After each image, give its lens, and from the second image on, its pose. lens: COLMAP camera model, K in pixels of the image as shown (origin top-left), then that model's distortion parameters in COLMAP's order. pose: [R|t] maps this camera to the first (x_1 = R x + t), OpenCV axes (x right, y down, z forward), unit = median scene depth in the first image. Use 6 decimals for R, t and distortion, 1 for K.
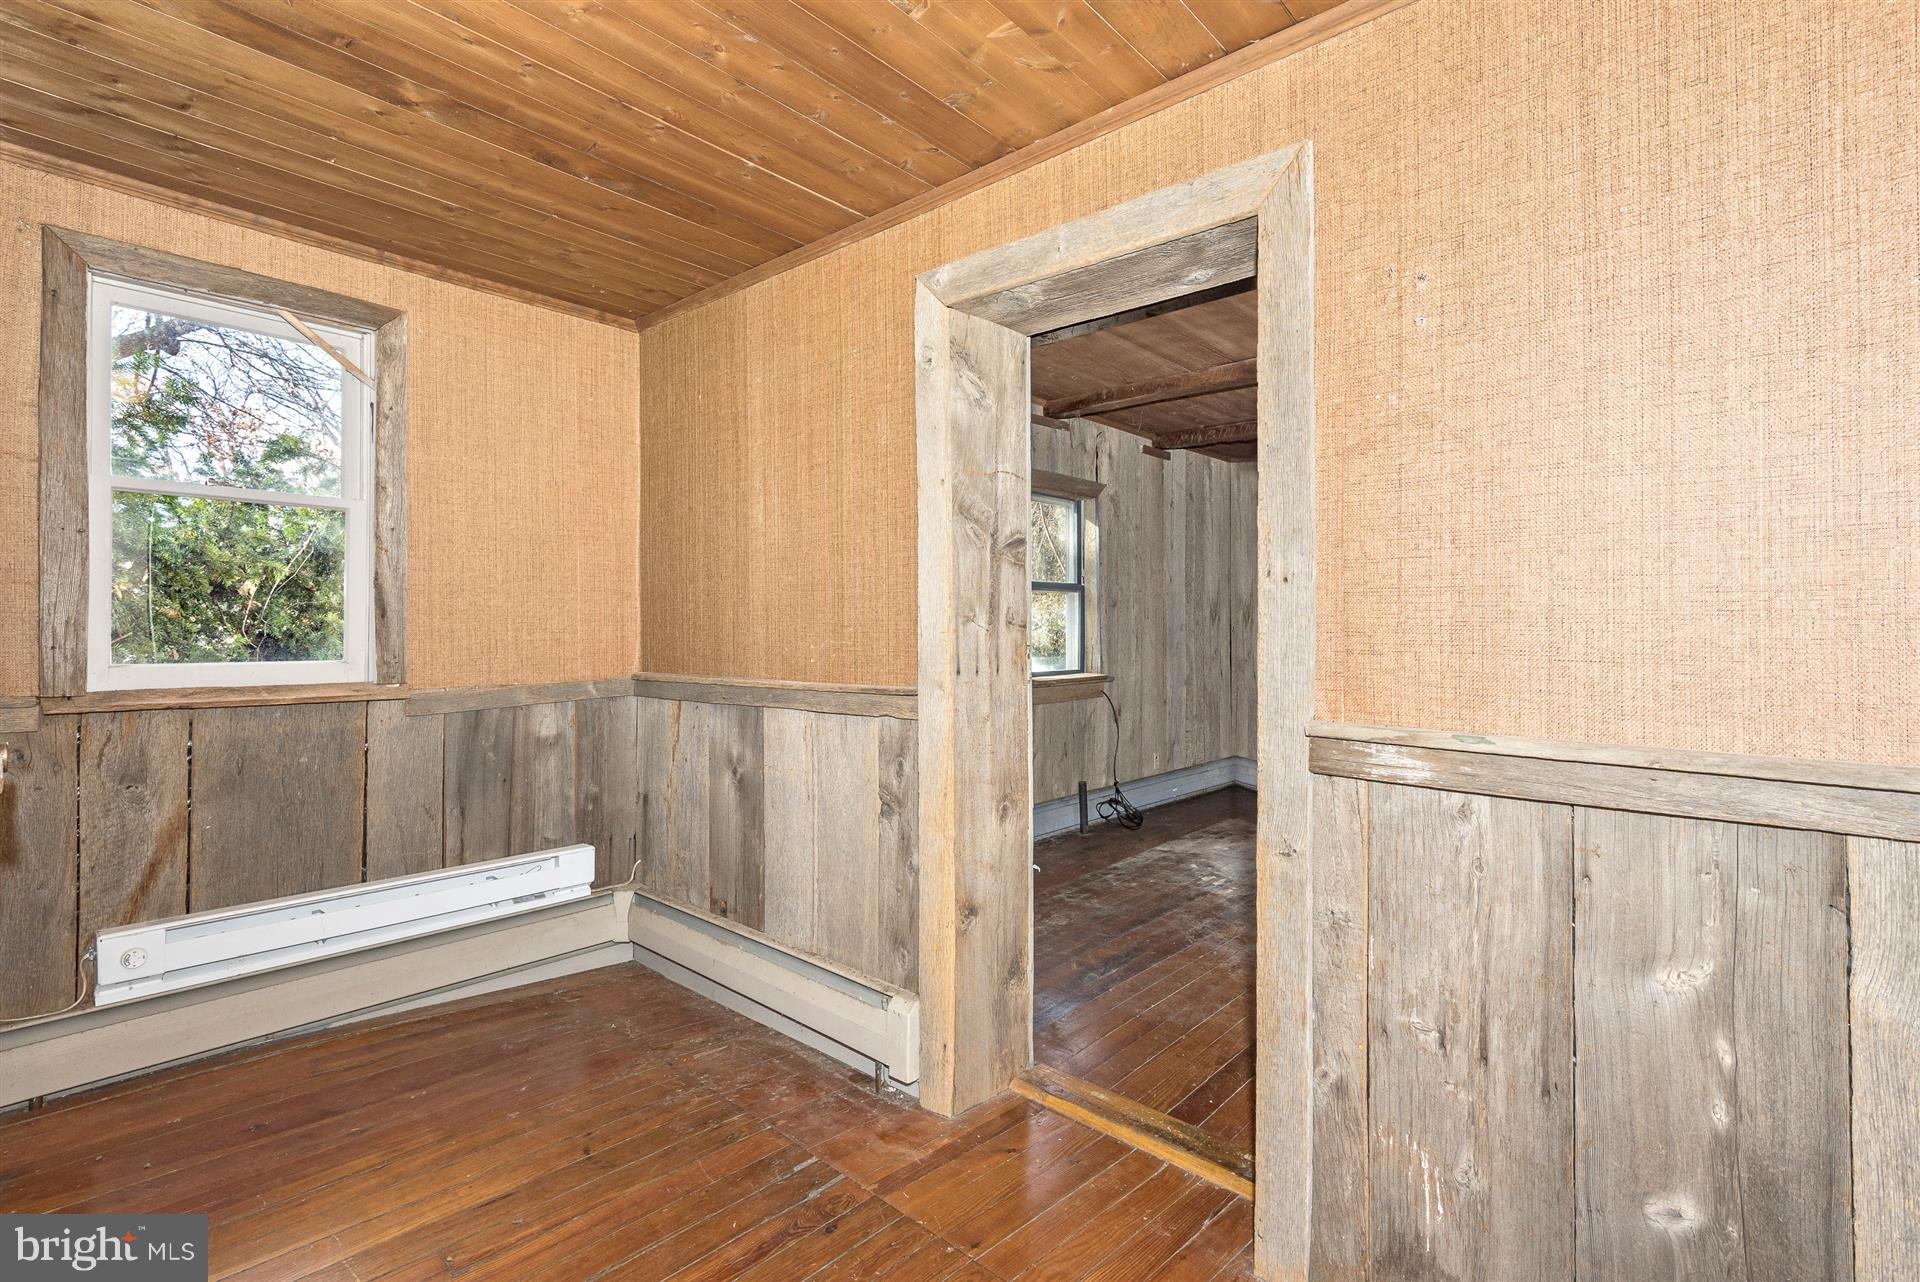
lens RADIAL K [[880.0, 0, 960.1], [0, 880.0, 624.5], [0, 0, 1]] dist [0.019485, -0.001021]
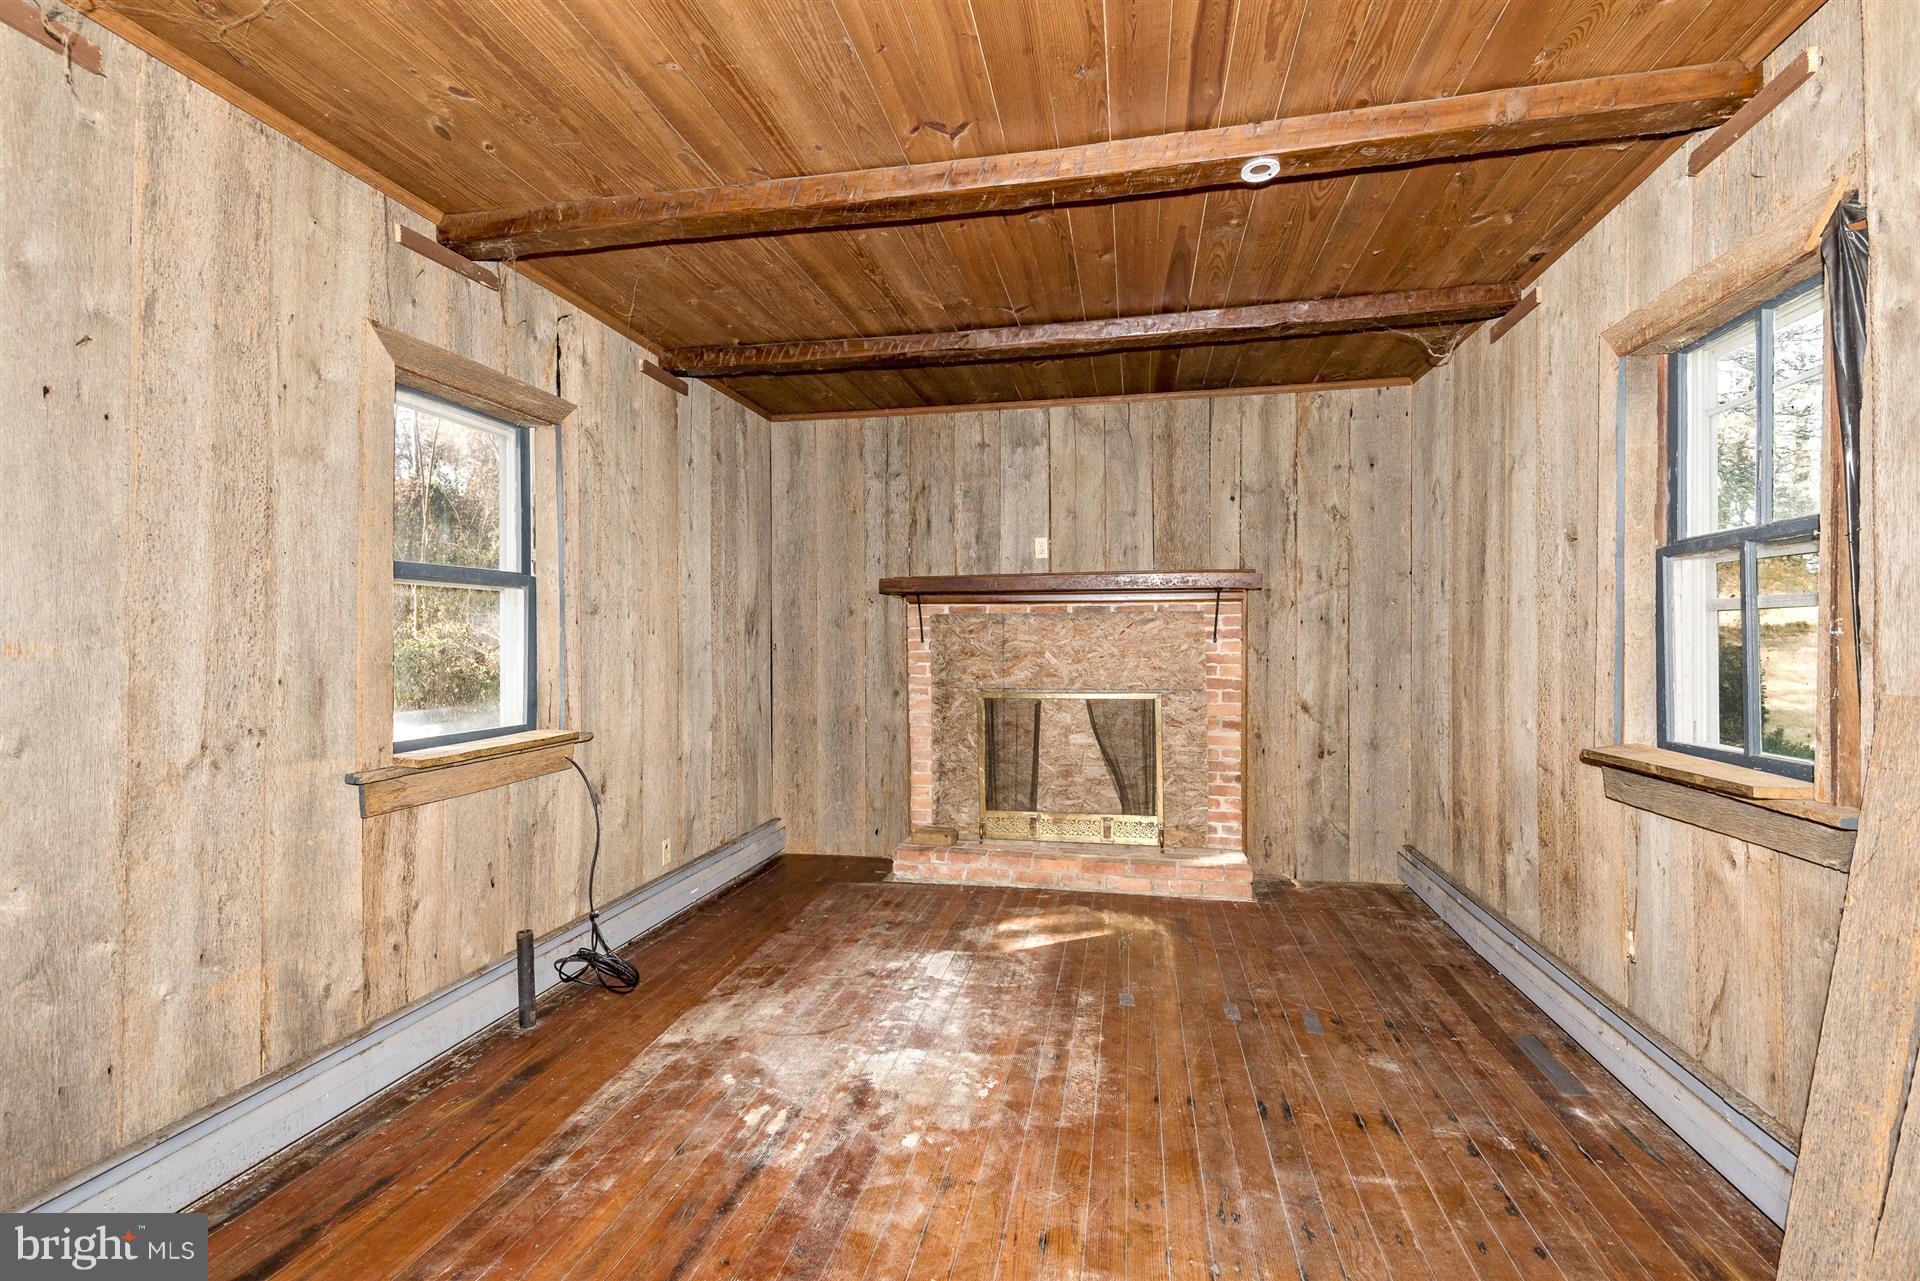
lens RADIAL K [[880.0, 0, 960.1], [0, 880.0, 635.0], [0, 0, 1]] dist [0.019485, -0.001021]
pose [[0.861105, 0.000780, 0.508426, 0.085657], [-0.000837, 1.000000, -0.000116, -0.006167], [-0.508426, -0.000326, 0.861106, 0.358848]]
